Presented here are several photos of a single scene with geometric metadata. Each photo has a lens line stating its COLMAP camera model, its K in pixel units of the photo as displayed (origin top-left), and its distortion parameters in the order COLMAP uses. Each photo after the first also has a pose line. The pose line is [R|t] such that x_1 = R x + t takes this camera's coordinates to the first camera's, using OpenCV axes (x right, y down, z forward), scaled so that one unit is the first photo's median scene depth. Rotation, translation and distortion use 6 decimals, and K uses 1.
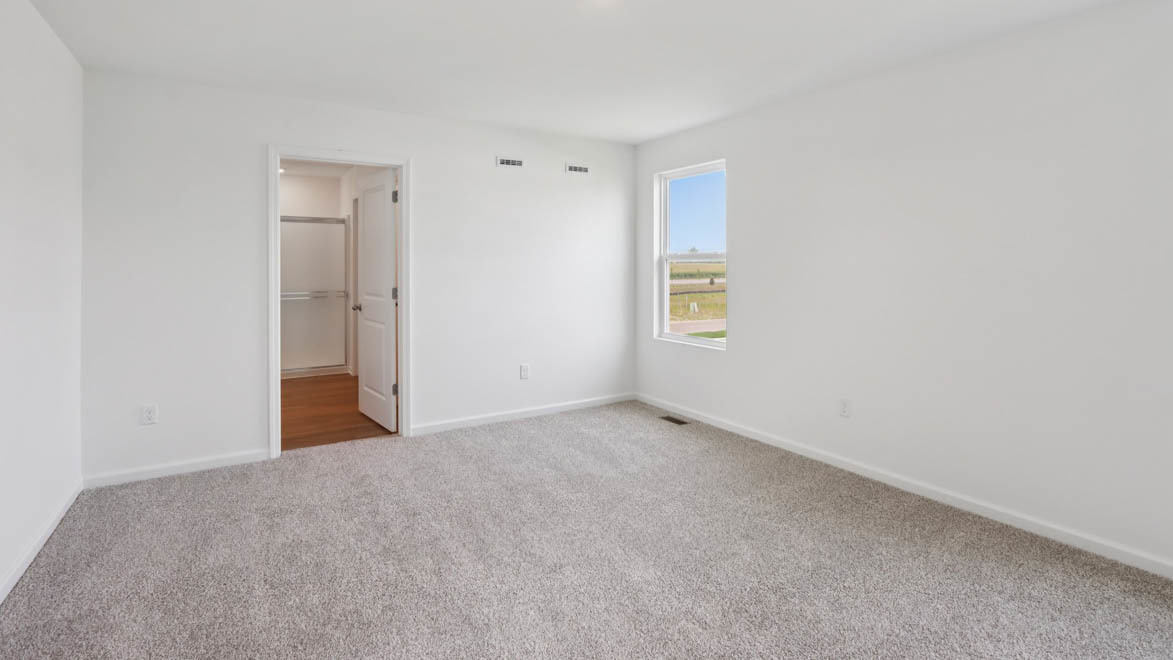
lens RADIAL K [[551.9, 0, 590.3], [0, 551.9, 268.6], [0, 0, 1]] dist [-0.003132, 0.000814]
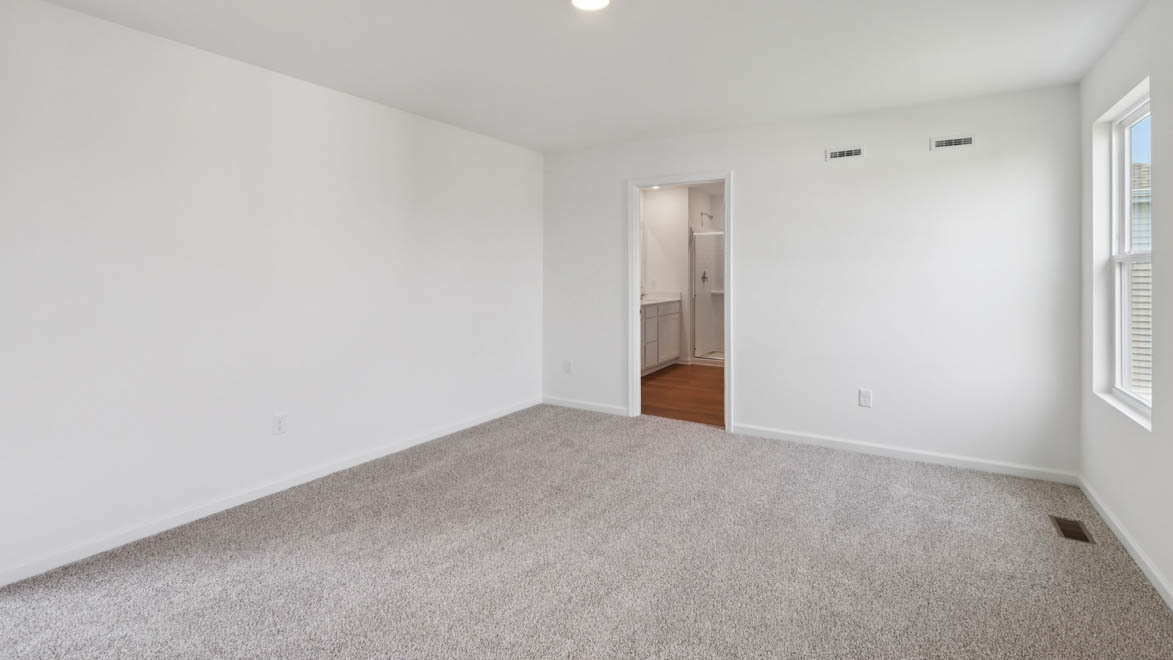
lens RADIAL K [[551.9, 0, 590.3], [0, 551.9, 268.6], [0, 0, 1]] dist [-0.003132, 0.000814]
pose [[0.445019, -0.000772, -0.895521, 0.562478], [-0.007016, 0.999966, -0.004349, -0.005470], [0.895494, 0.008218, 0.444998, 0.313930]]
